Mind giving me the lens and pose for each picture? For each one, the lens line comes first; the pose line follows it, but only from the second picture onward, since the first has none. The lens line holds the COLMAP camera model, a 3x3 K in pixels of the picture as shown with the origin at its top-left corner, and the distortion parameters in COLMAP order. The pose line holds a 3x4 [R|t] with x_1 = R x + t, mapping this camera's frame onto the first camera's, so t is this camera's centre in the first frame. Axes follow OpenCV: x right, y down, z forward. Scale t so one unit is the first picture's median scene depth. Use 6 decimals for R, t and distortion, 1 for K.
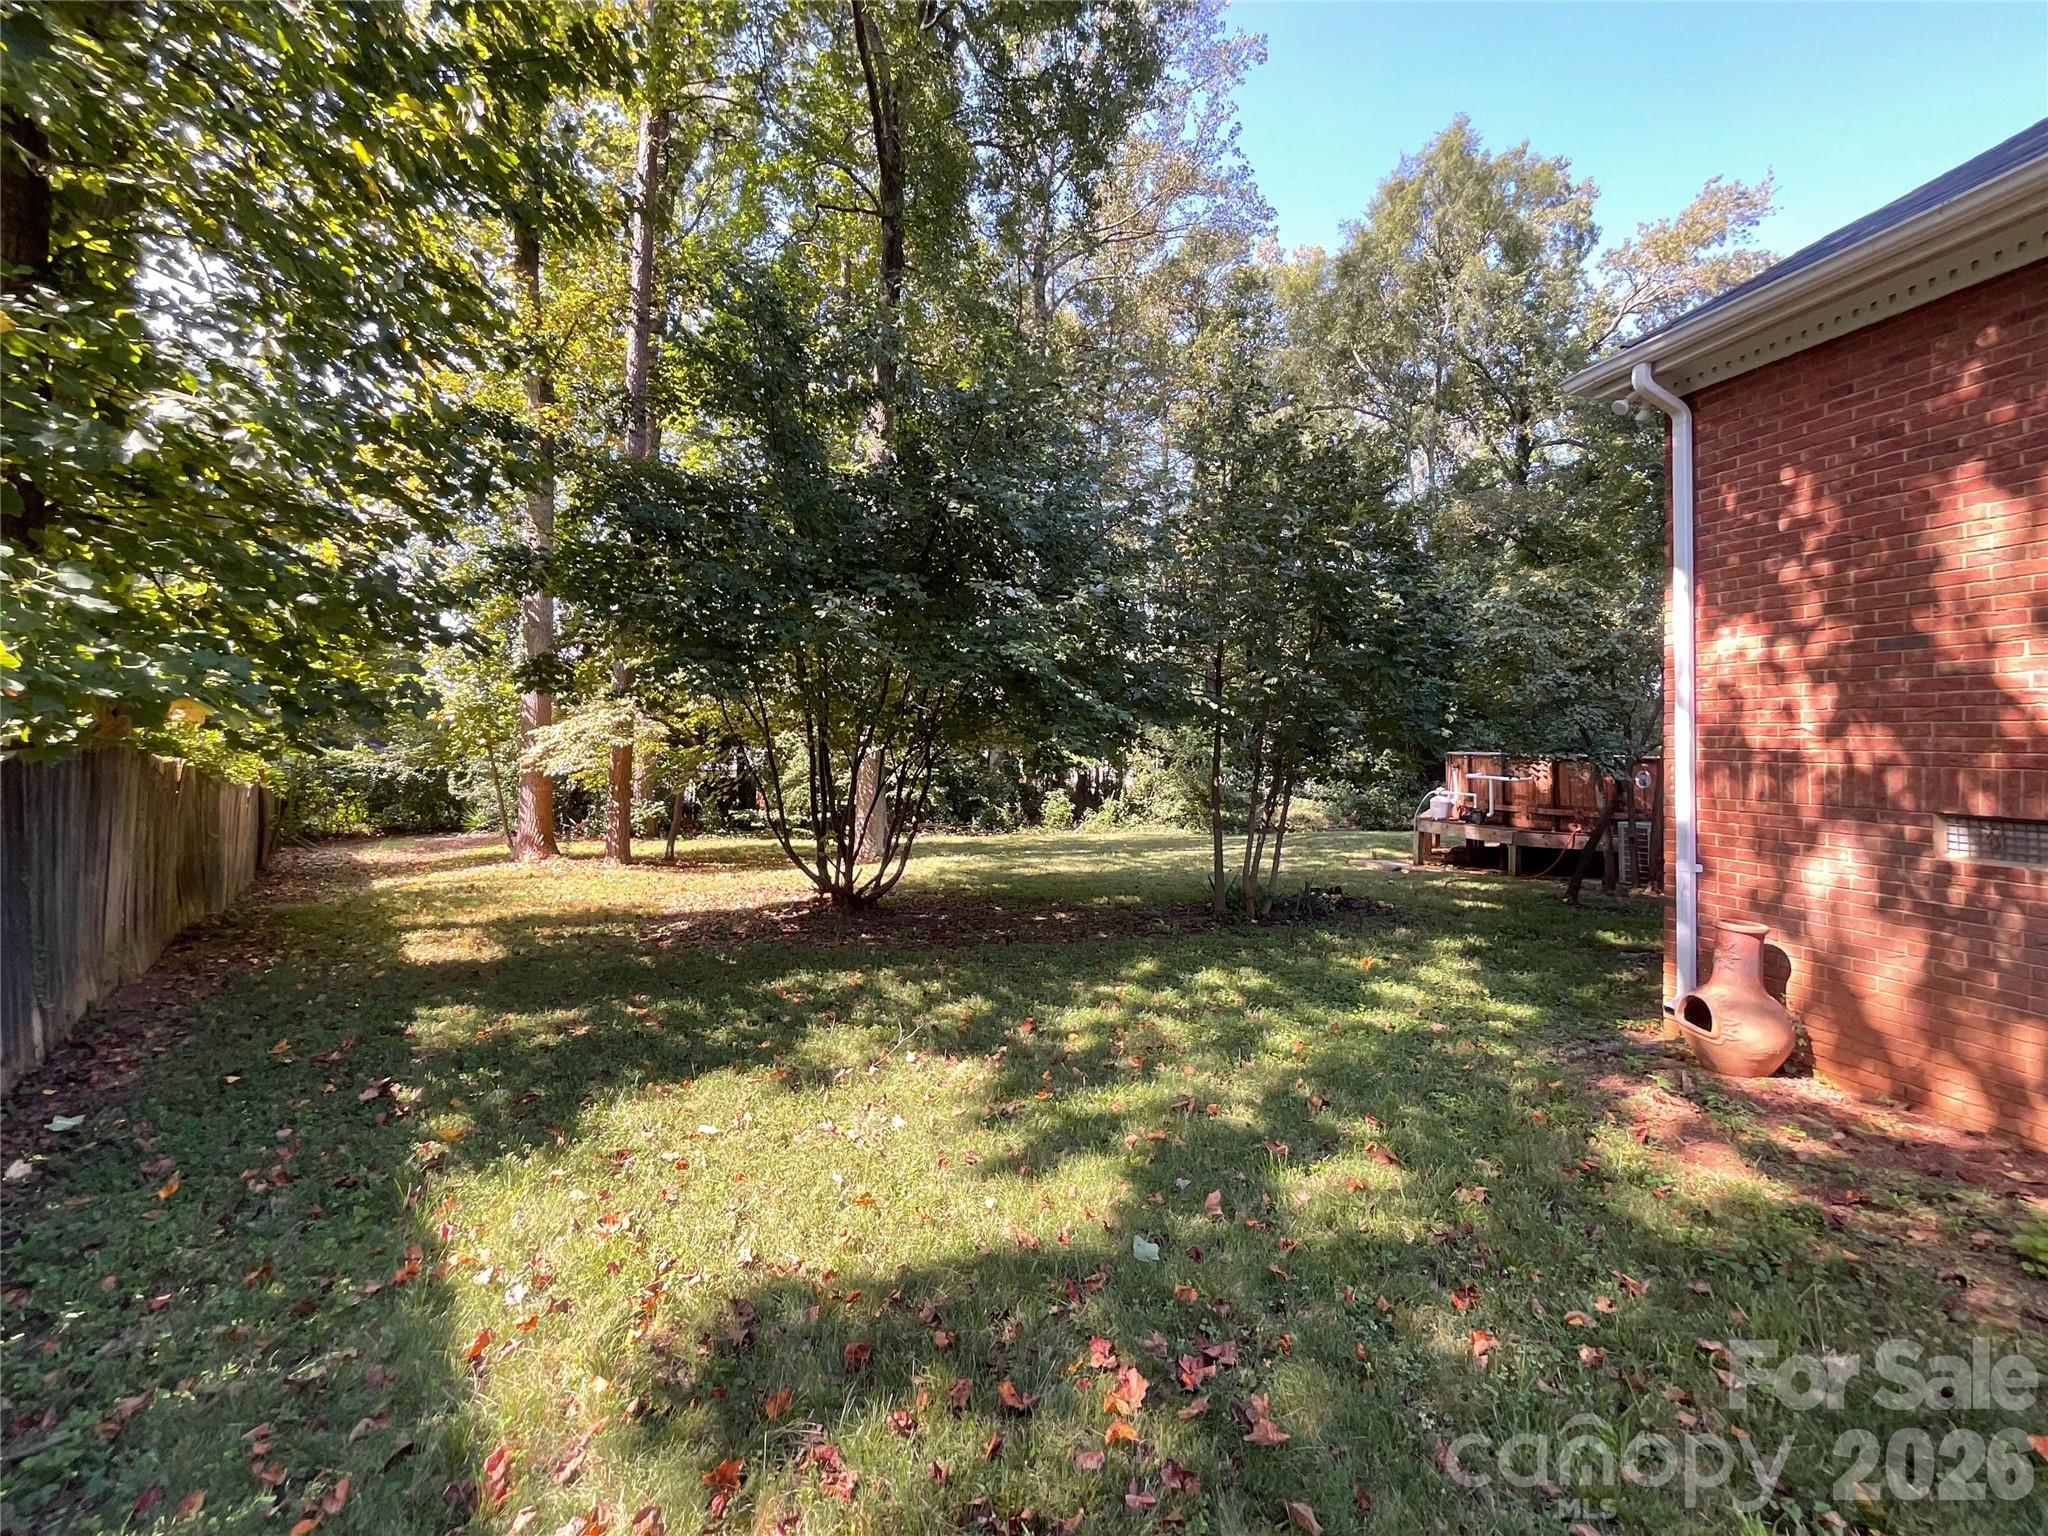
lens RADIAL K [[818.0, 0, 1027.2], [0, 818.0, 731.7], [0, 0, 1]] dist [-0.000894, -0.000102]
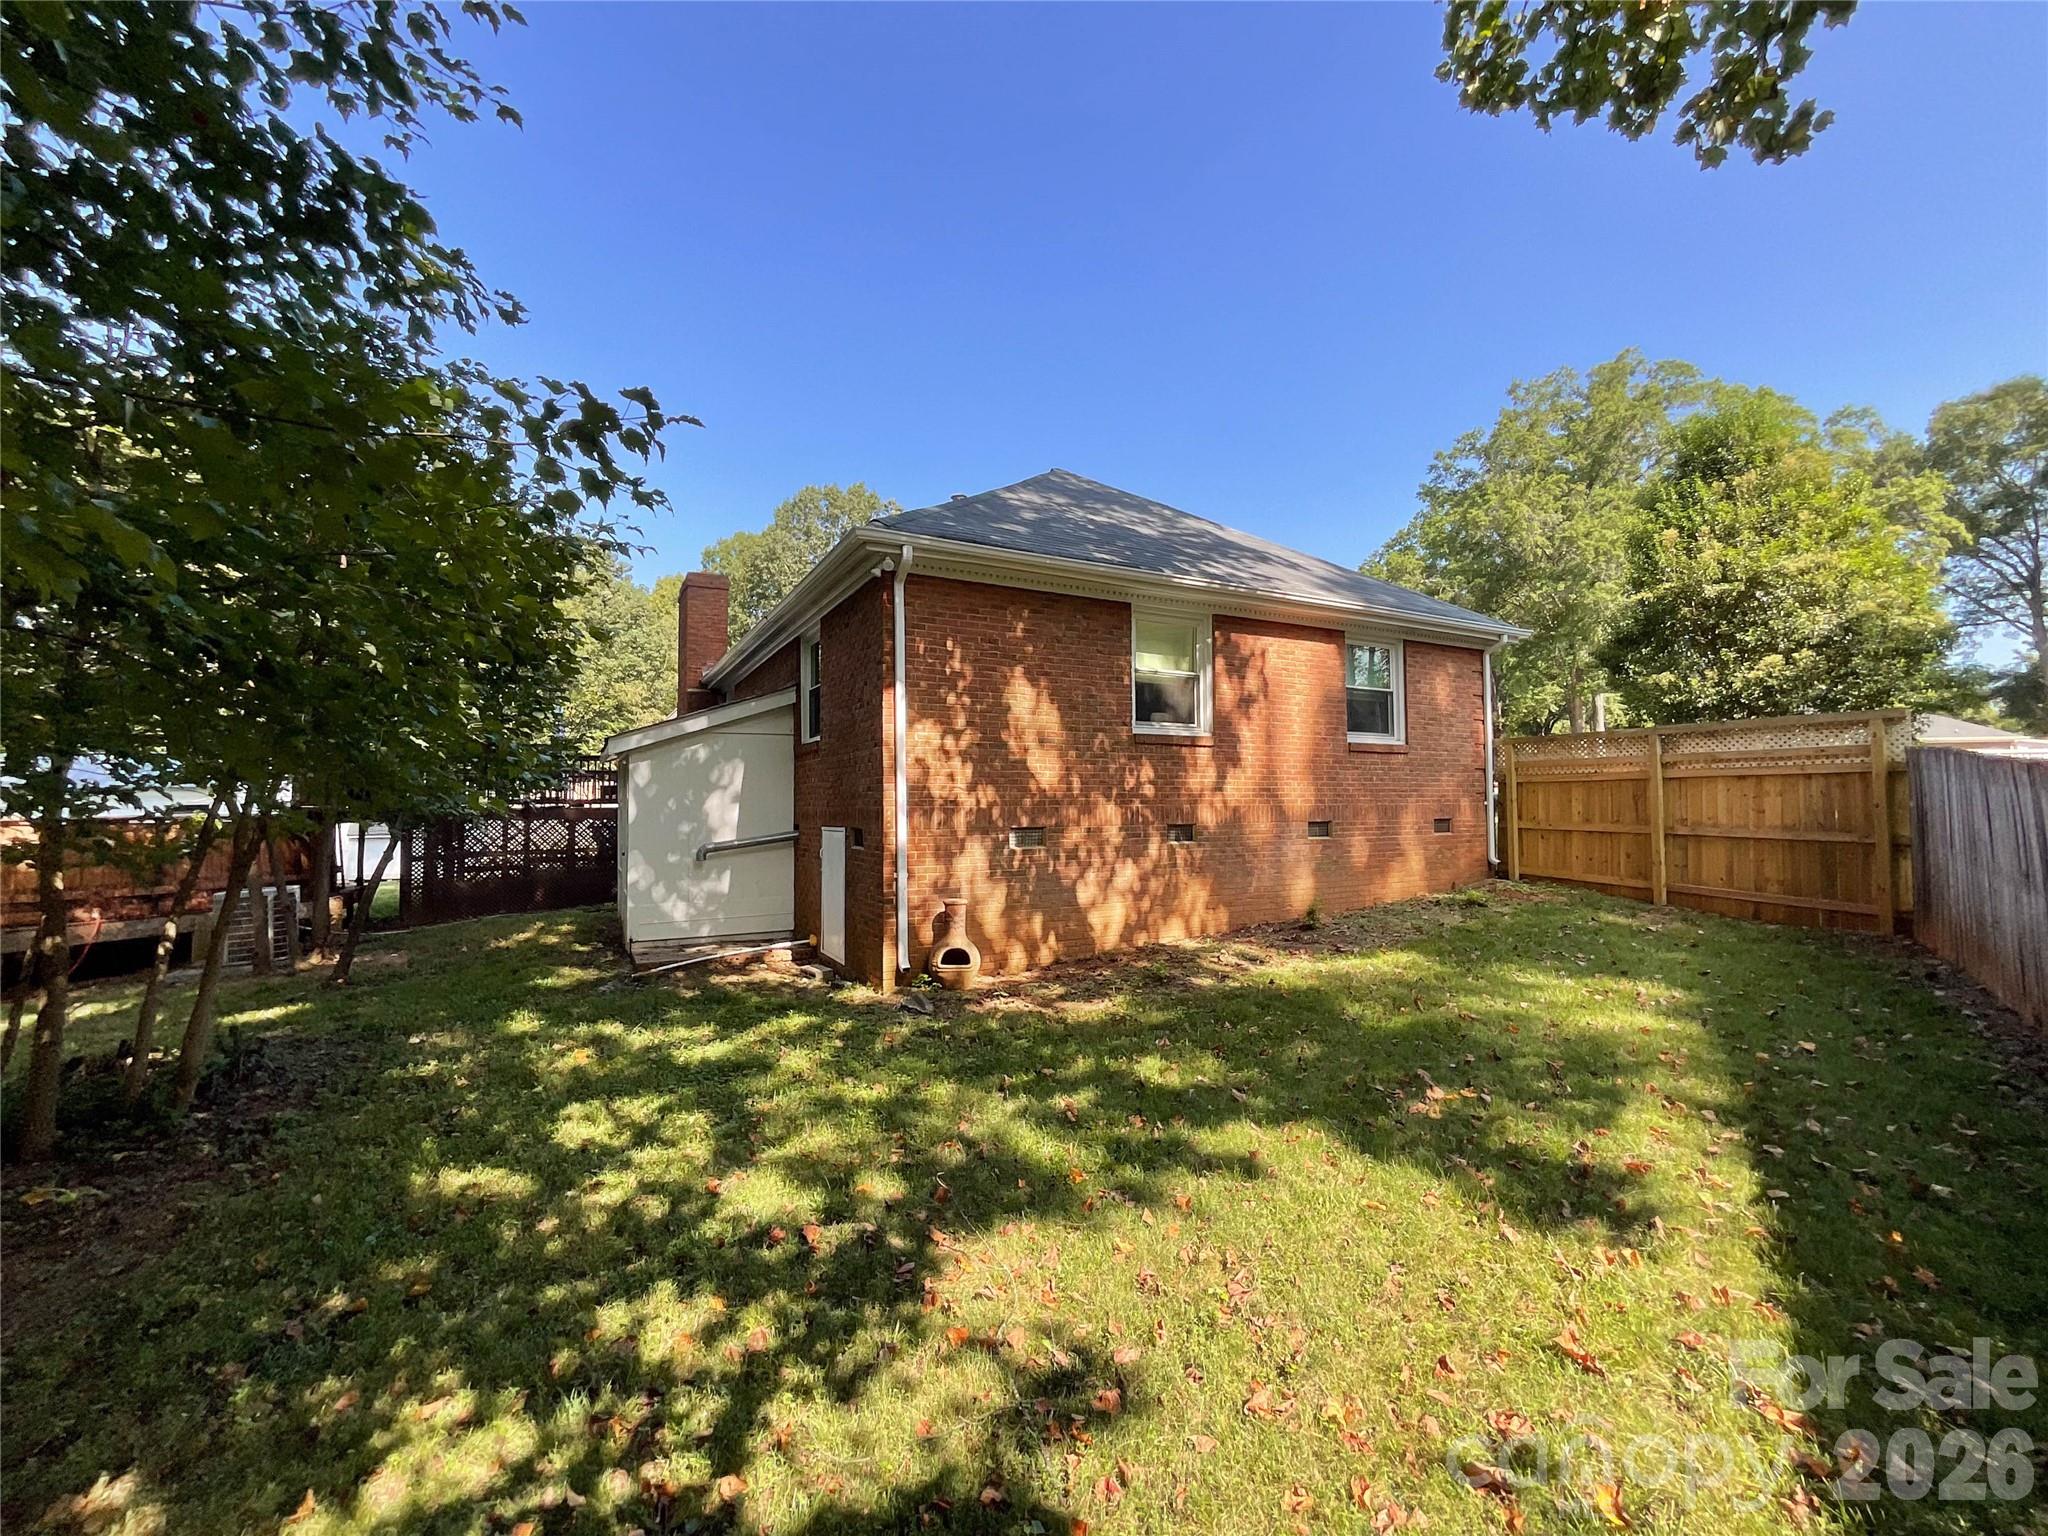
lens RADIAL K [[843.8, 0, 1017.2], [0, 843.8, 762.3], [0, 0, 1]] dist [-0.000685, 0.000087]
pose [[-0.204231, 0.024870, 0.978607, -0.932882], [-0.012380, 0.999532, -0.027986, -0.006251], [-0.978844, -0.017831, -0.203828, 1.274349]]
